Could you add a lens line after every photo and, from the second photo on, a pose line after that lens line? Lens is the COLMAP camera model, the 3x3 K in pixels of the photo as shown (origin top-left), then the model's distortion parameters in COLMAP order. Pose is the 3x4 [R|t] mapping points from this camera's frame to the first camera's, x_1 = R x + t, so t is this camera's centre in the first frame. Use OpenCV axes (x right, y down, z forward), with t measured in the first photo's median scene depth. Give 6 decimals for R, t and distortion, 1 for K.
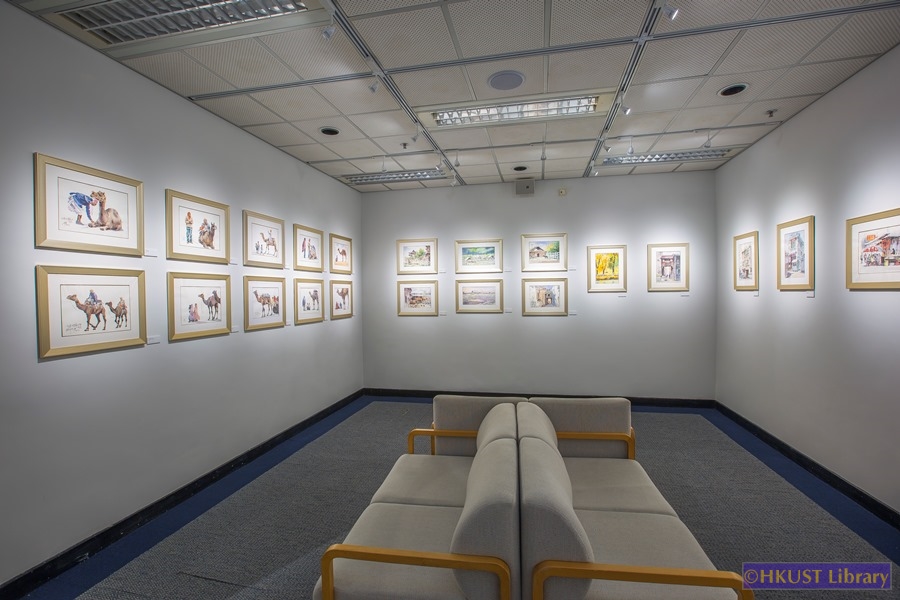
lens RADIAL K [[412.1, 0, 444.9], [0, 412.1, 295.1], [0, 0, 1]] dist [-0.020712, 0.003369]
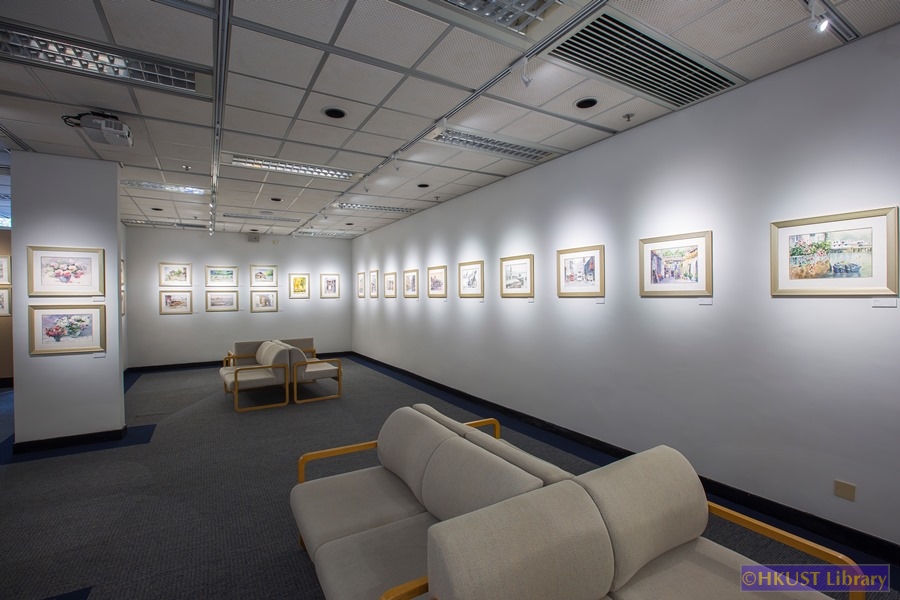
lens RADIAL K [[412.1, 0, 451.1], [0, 412.1, 298.2], [0, 0, 1]] dist [-0.020712, 0.003369]
pose [[0.723087, 0.002230, 0.690753, -0.384478], [0.004060, 0.999964, -0.007478, 0.008523], [-0.690745, 0.008212, 0.723052, -0.798524]]
